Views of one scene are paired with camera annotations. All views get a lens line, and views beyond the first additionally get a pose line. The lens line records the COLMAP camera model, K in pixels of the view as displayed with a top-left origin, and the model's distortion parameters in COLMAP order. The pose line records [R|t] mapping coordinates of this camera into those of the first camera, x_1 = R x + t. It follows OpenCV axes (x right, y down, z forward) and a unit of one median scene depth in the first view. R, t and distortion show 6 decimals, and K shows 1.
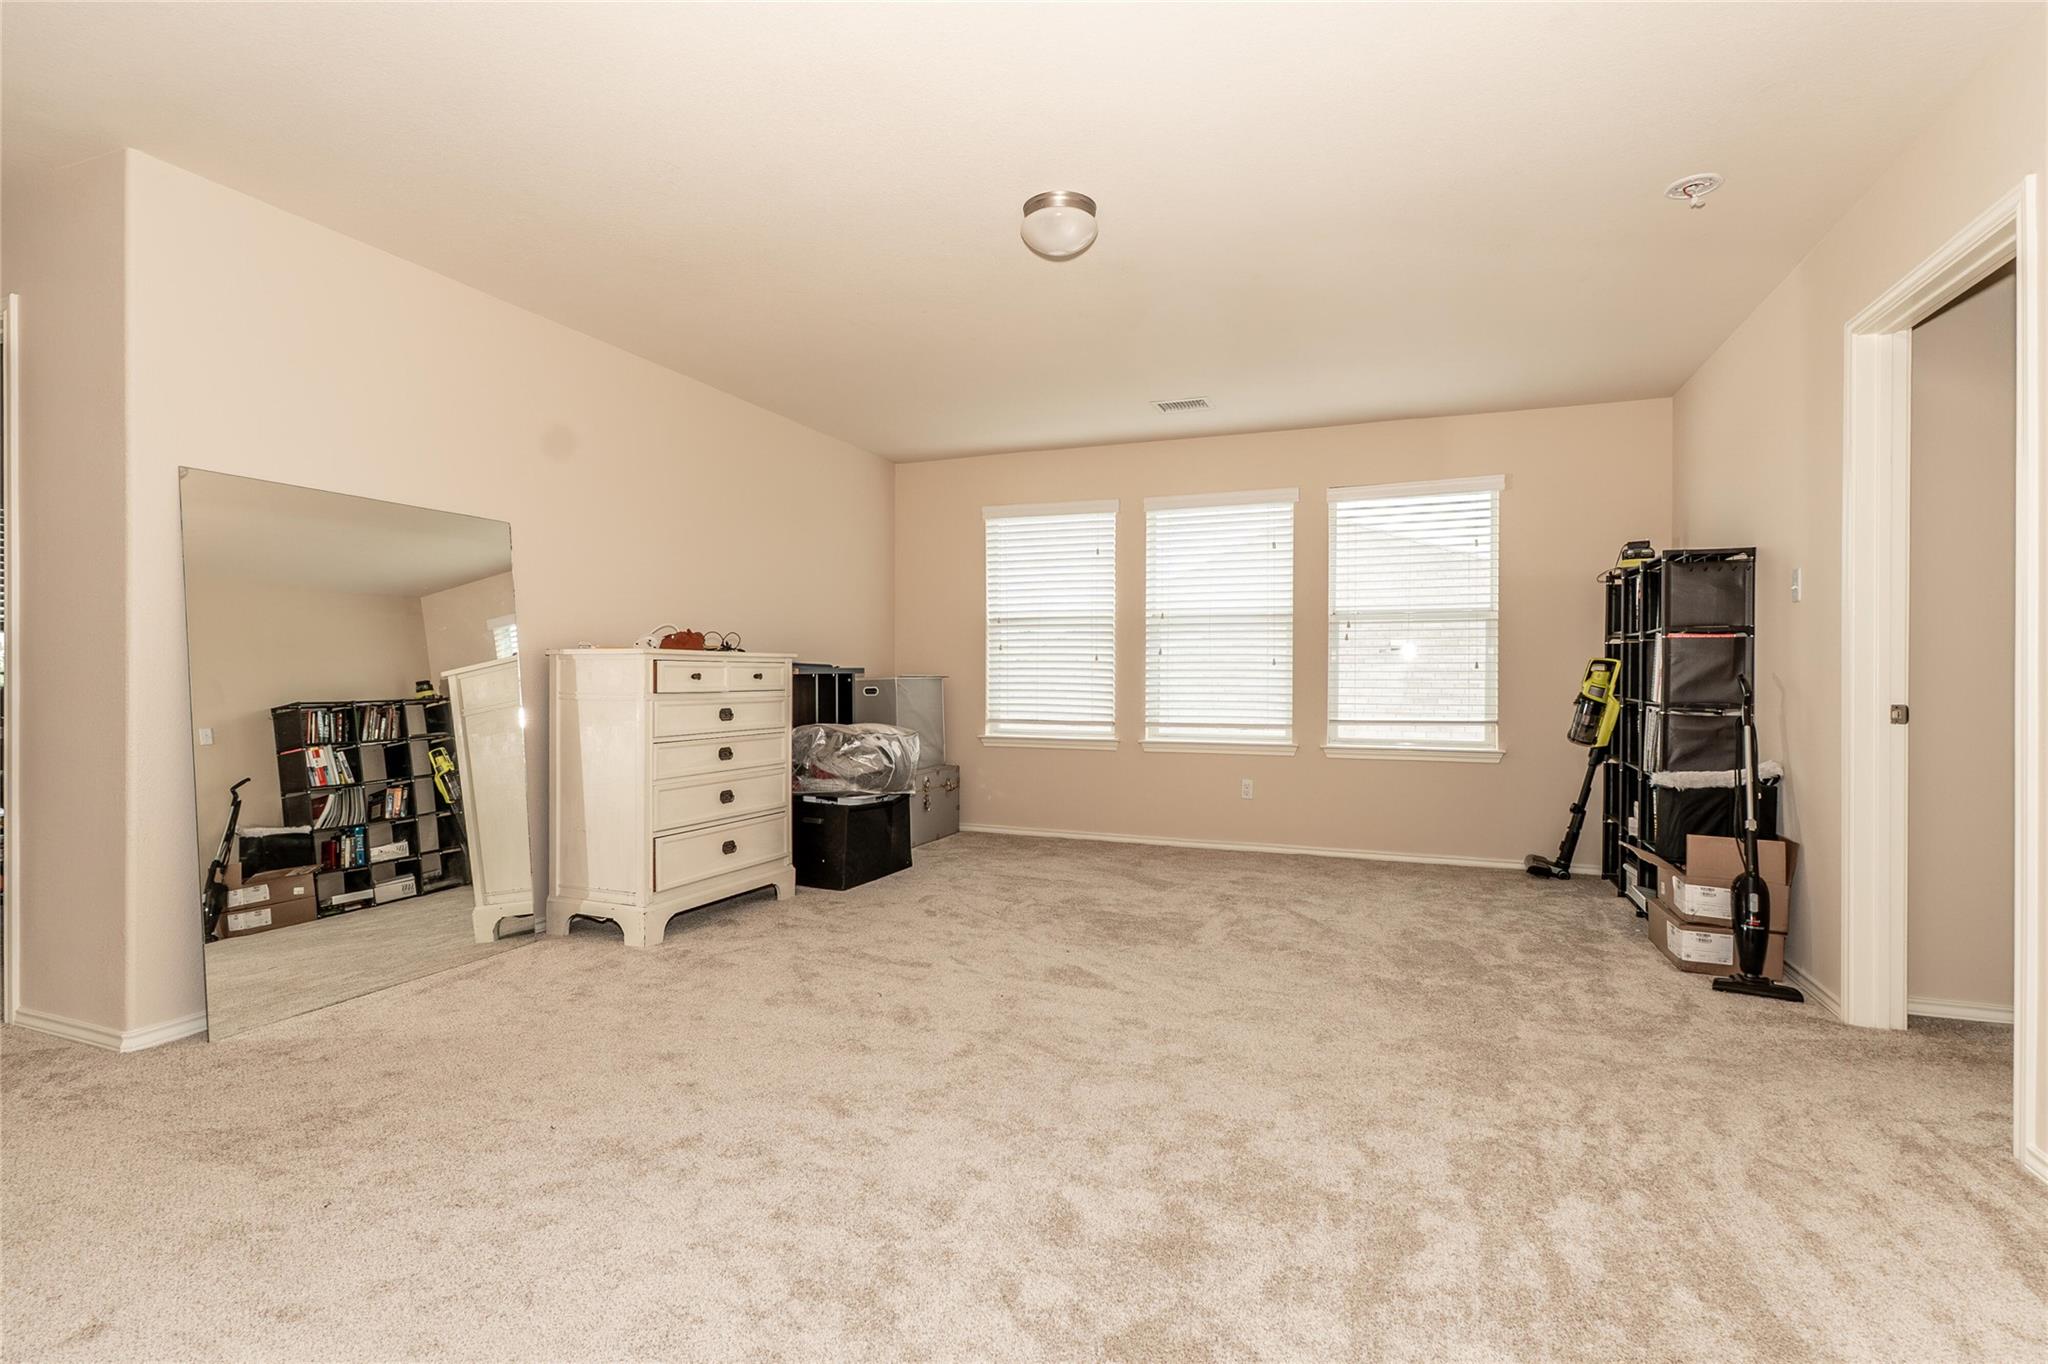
lens RADIAL K [[948.6, 0, 1025.5], [0, 948.6, 684.3], [0, 0, 1]] dist [-0.002459, -0.000208]
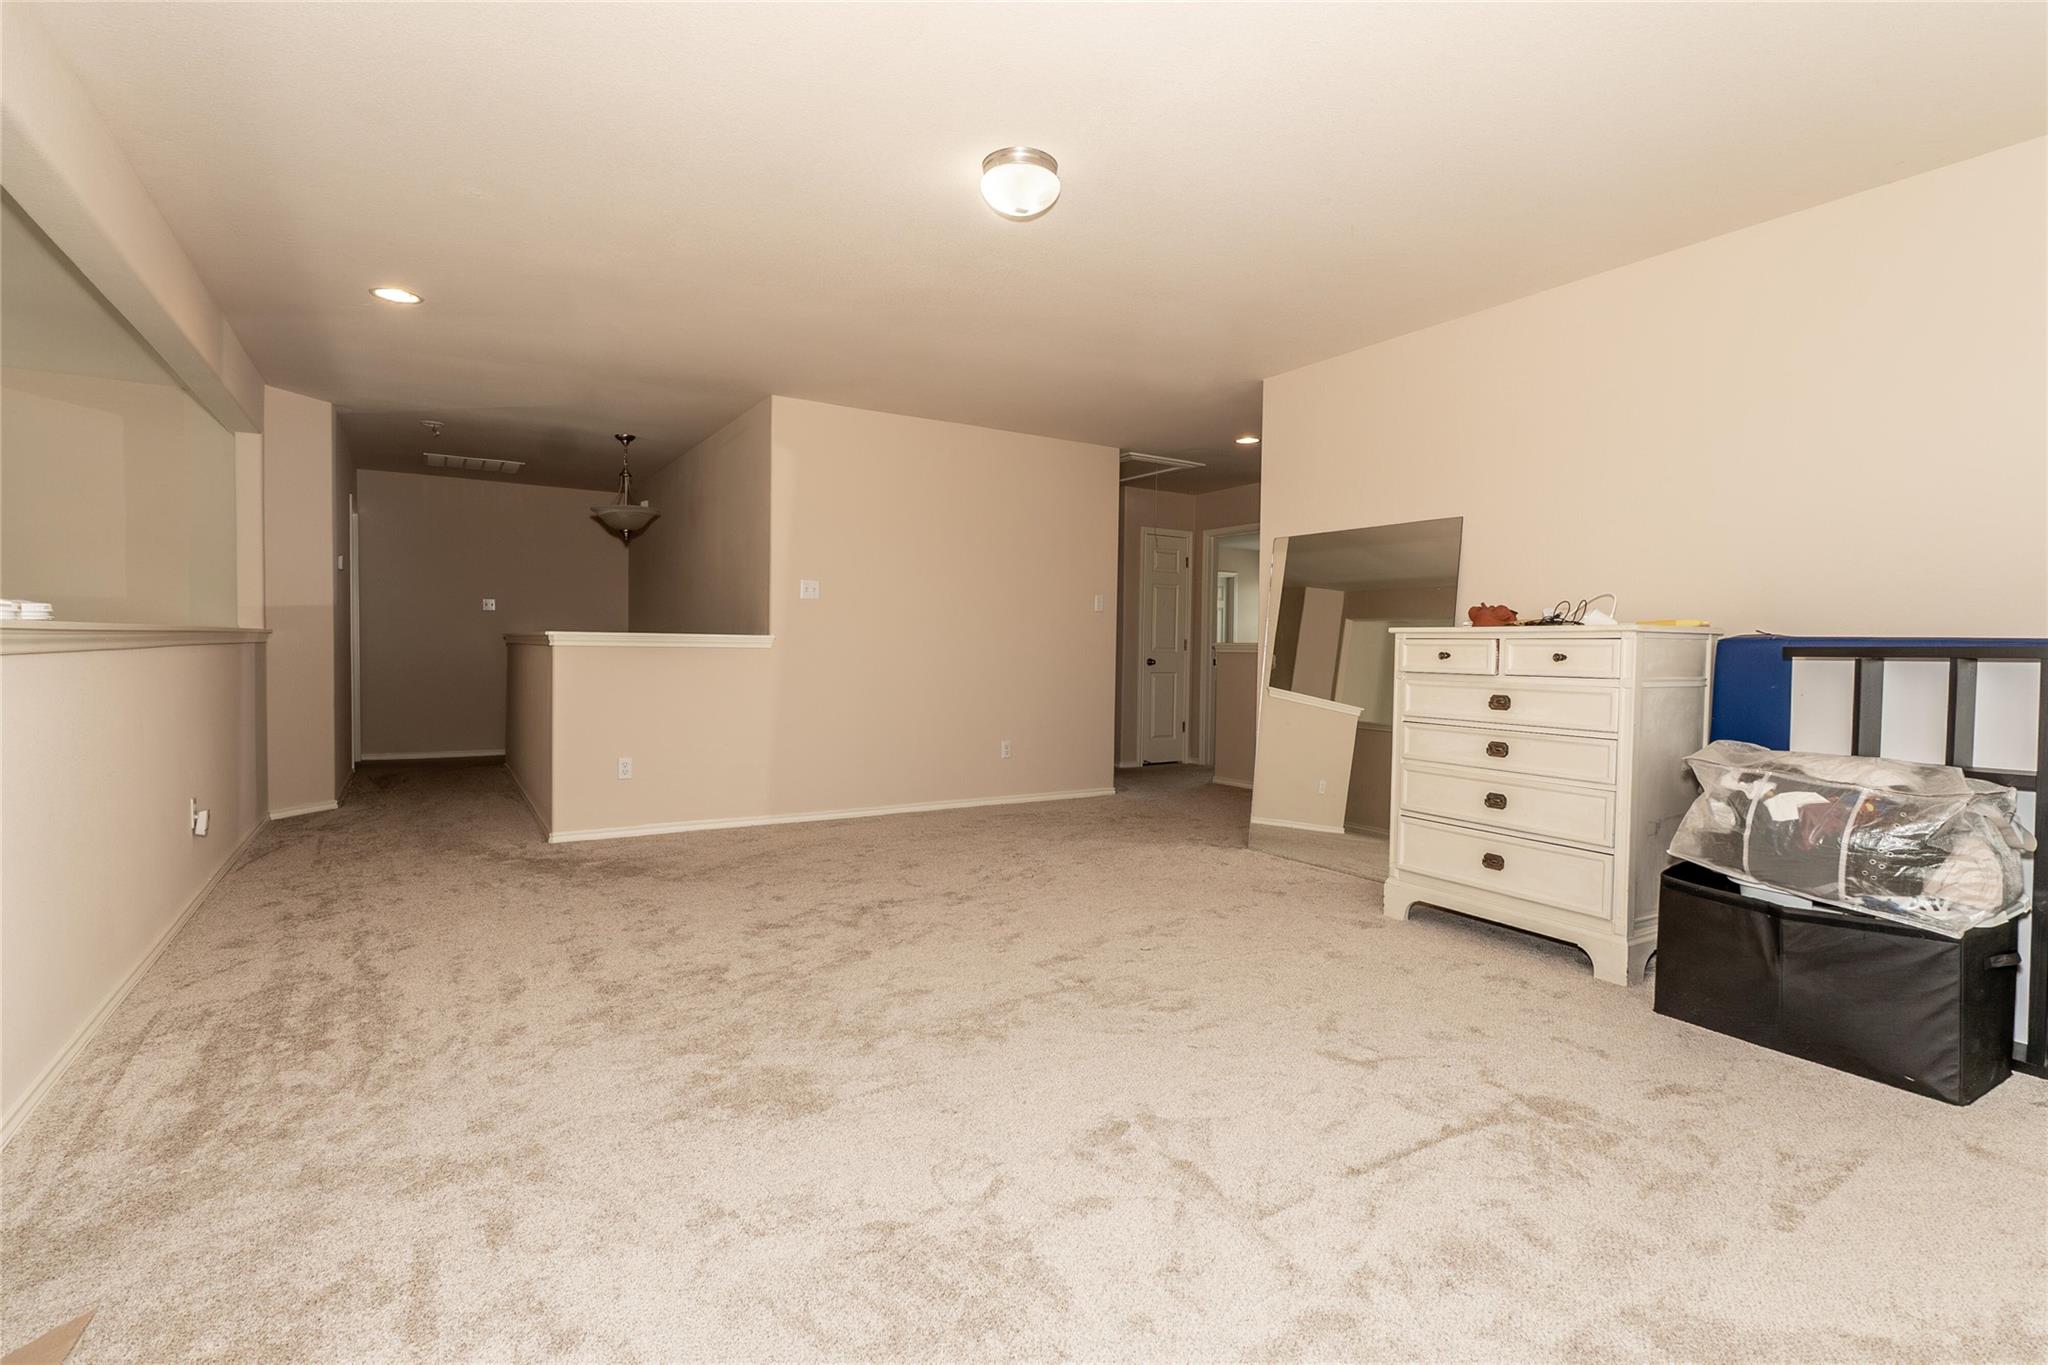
lens RADIAL K [[948.6, 0, 1021.5], [0, 948.6, 677.2], [0, 0, 1]] dist [-0.002459, -0.000208]
pose [[-0.581598, 0.013308, -0.813367, 0.496700], [-0.023831, 0.999158, 0.033389, -0.006737], [0.813127, 0.038802, -0.580792, 0.936262]]
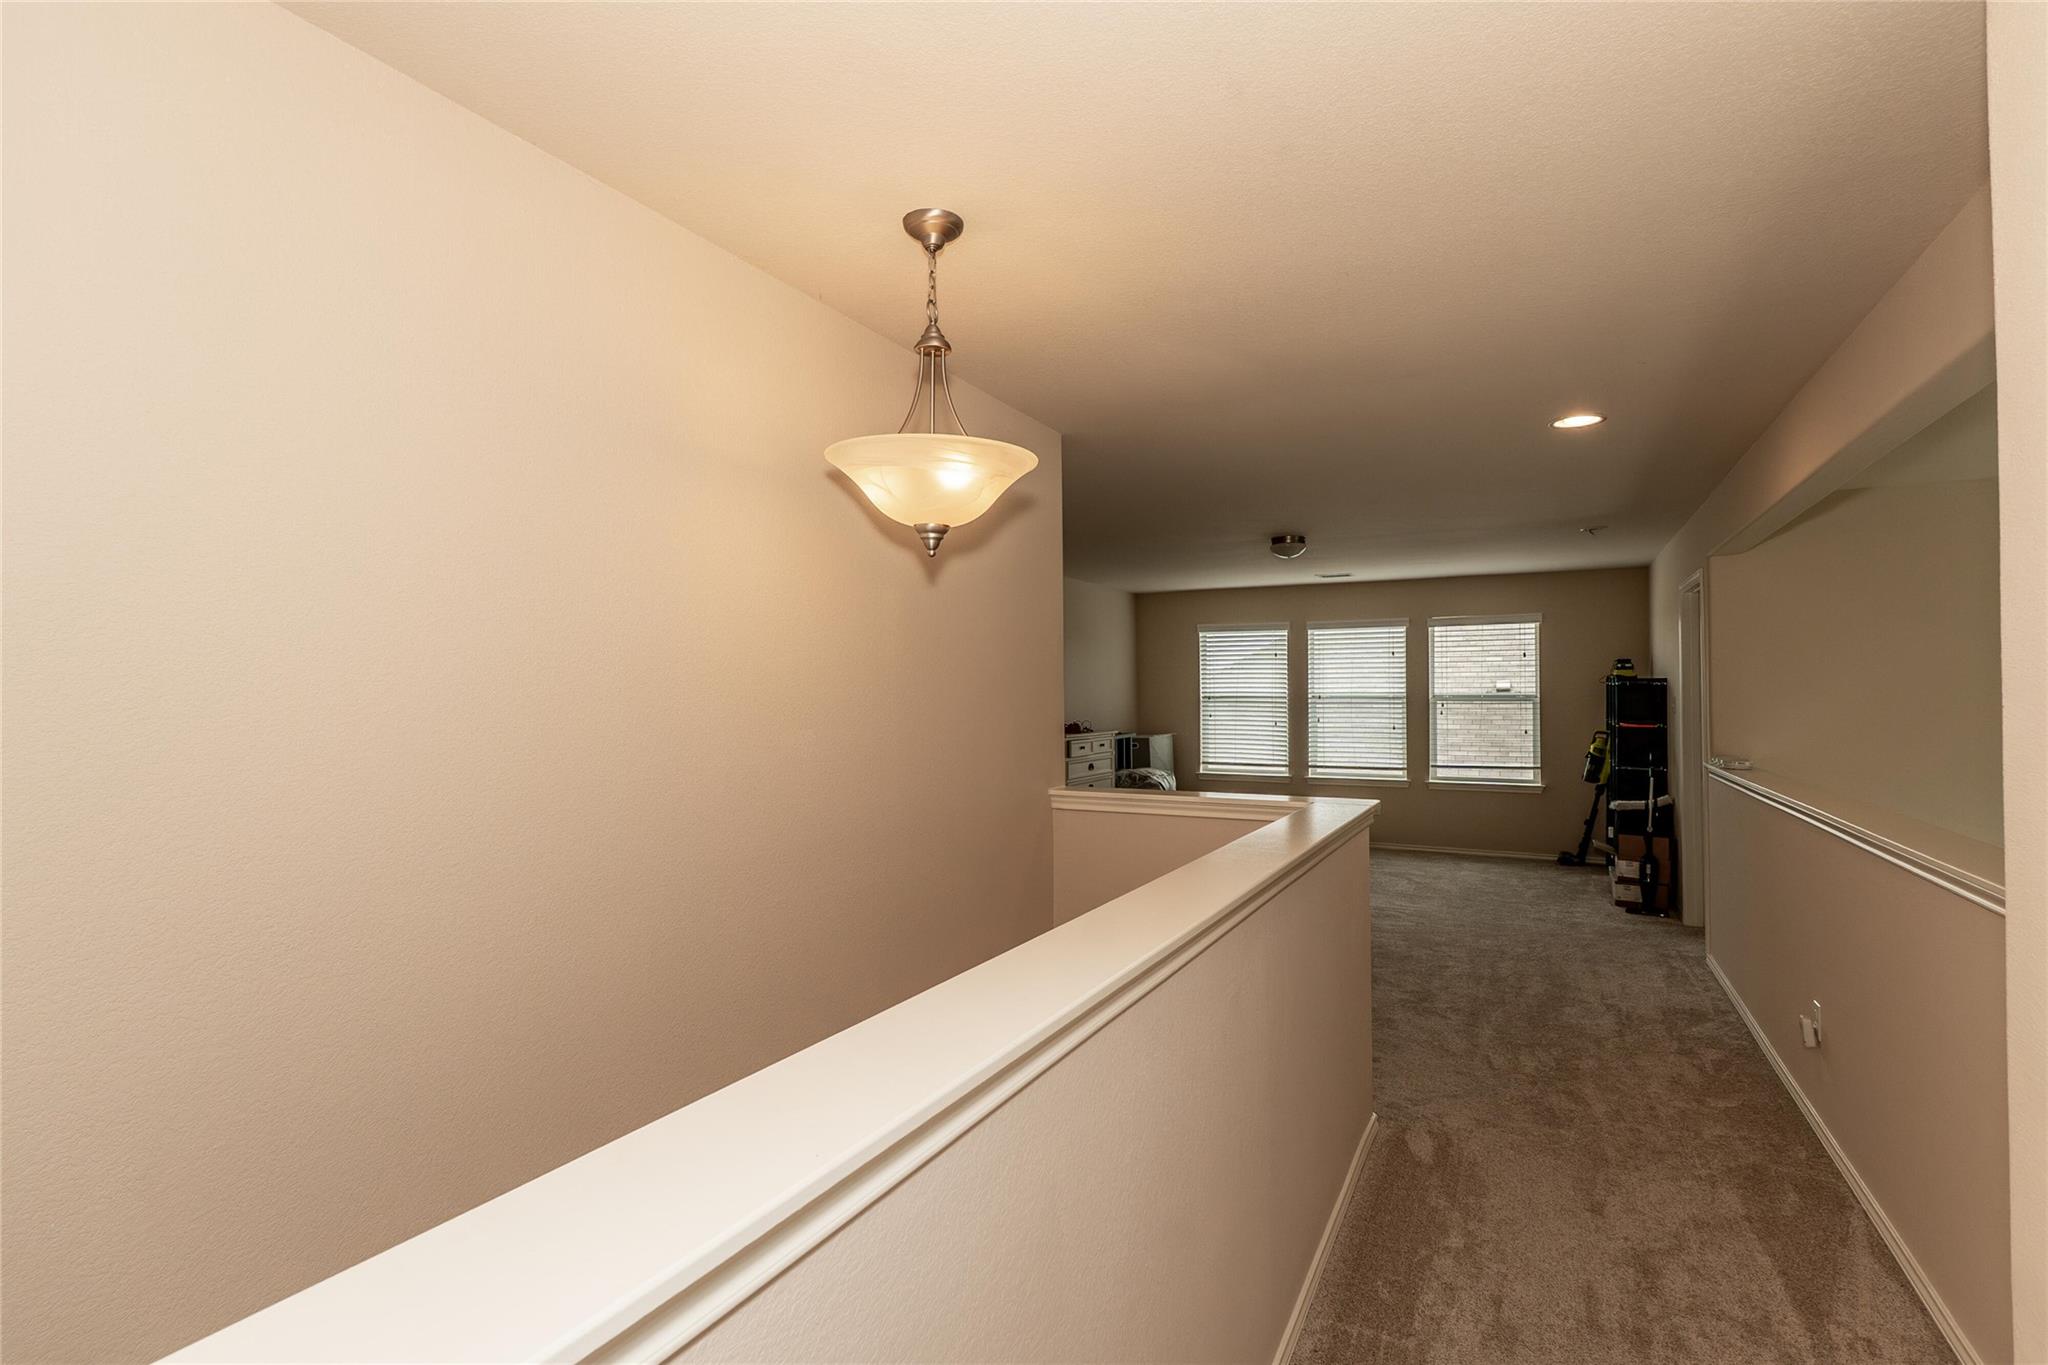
lens RADIAL K [[948.6, 0, 1023.9], [0, 948.6, 683.4], [0, 0, 1]] dist [-0.002459, -0.000208]
pose [[0.993123, -0.007684, -0.116820, -0.186506], [0.005414, 0.999790, -0.019741, -0.079517], [0.116947, 0.018973, 0.992957, -0.725952]]
